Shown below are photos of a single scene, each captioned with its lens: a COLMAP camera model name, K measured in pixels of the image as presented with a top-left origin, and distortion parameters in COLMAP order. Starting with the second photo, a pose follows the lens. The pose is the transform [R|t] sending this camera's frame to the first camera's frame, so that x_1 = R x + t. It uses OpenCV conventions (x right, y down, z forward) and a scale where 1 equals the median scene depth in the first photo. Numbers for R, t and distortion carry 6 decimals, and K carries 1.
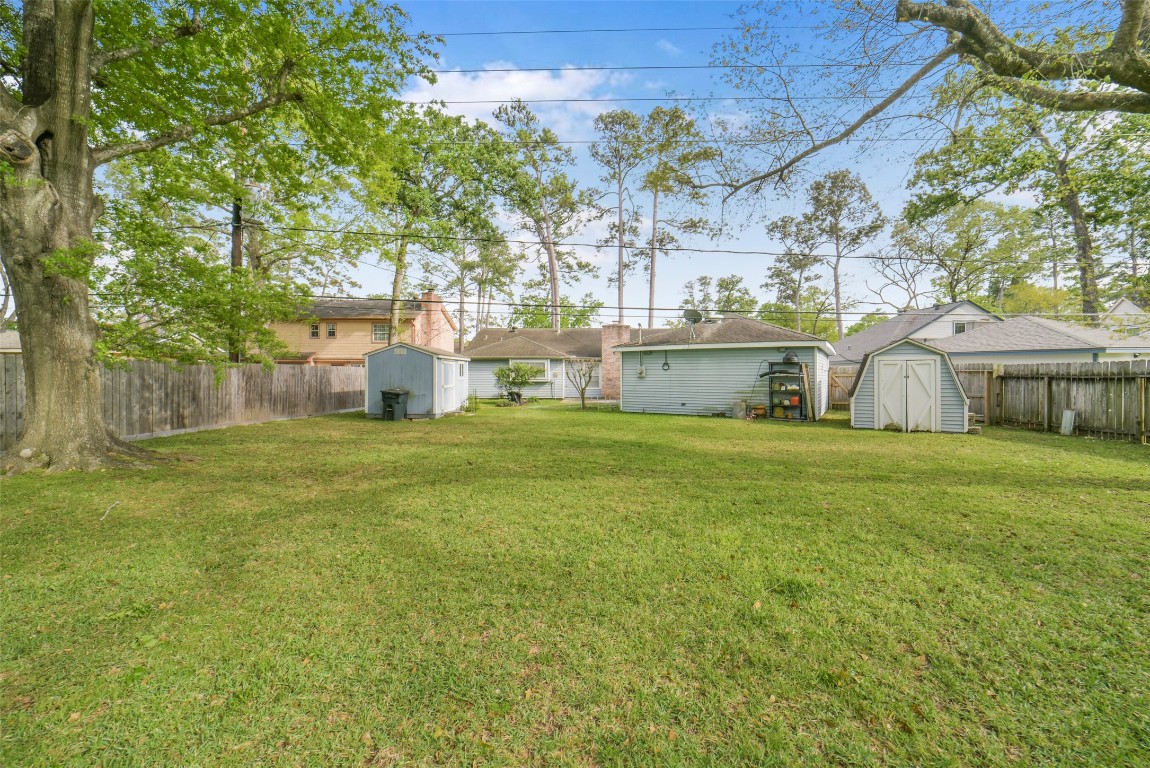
lens RADIAL K [[467.8, 0, 563.4], [0, 467.8, 364.3], [0, 0, 1]] dist [-0.014239, 0.000011]
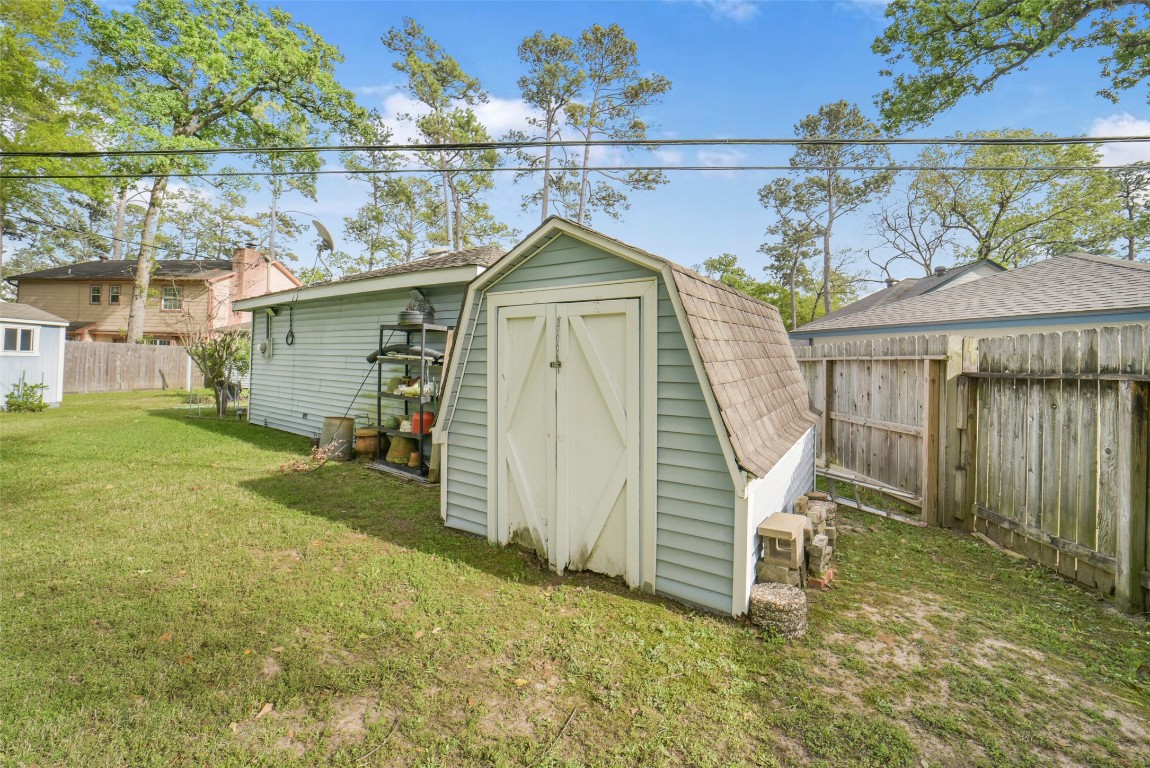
lens RADIAL K [[472.2, 0, 575.8], [0, 472.2, 350.9], [0, 0, 1]] dist [-0.011847, 0.004070]
pose [[0.998519, 0.025092, -0.048269, 0.545668], [-0.025655, 0.999609, -0.011083, 0.015630], [0.047972, 0.012305, 0.998773, 0.524039]]
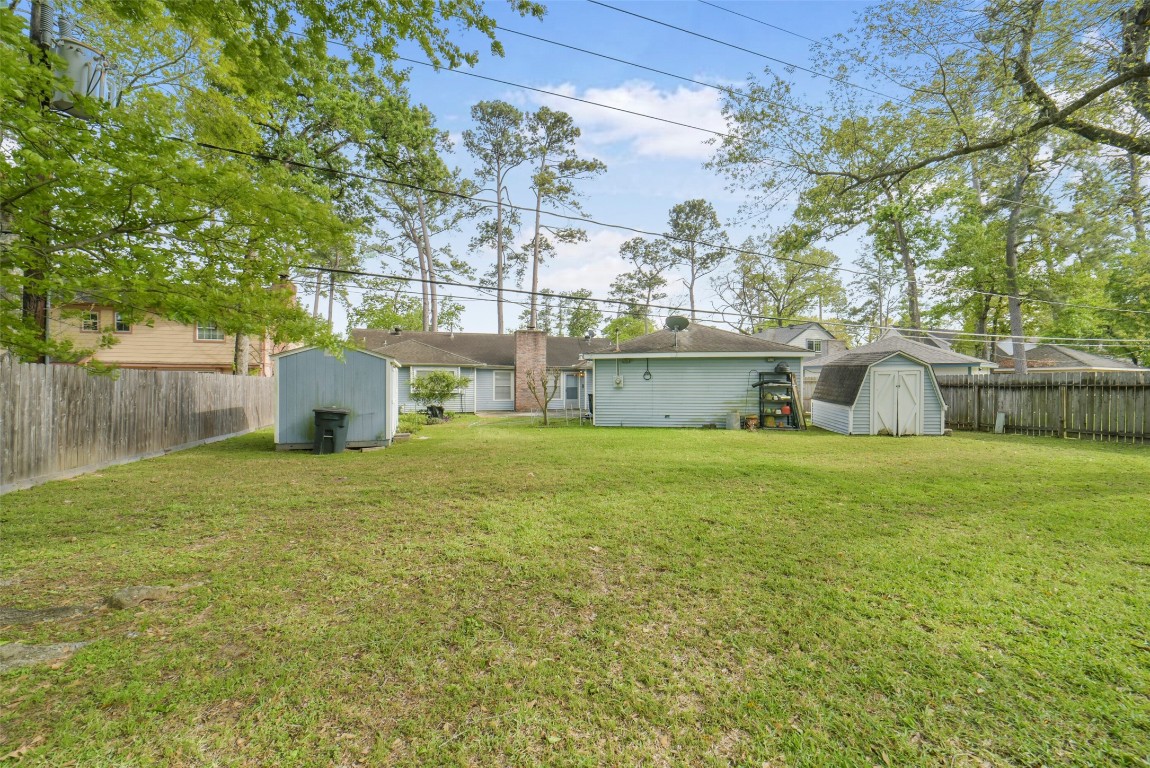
lens RADIAL K [[465.6, 0, 570.3], [0, 465.6, 378.8], [0, 0, 1]] dist [-0.013853, 0.000310]
pose [[0.920826, 0.001978, 0.389970, -0.286134], [-0.005874, 0.999944, 0.008798, 0.003363], [-0.389931, -0.010392, 0.920786, 0.211997]]
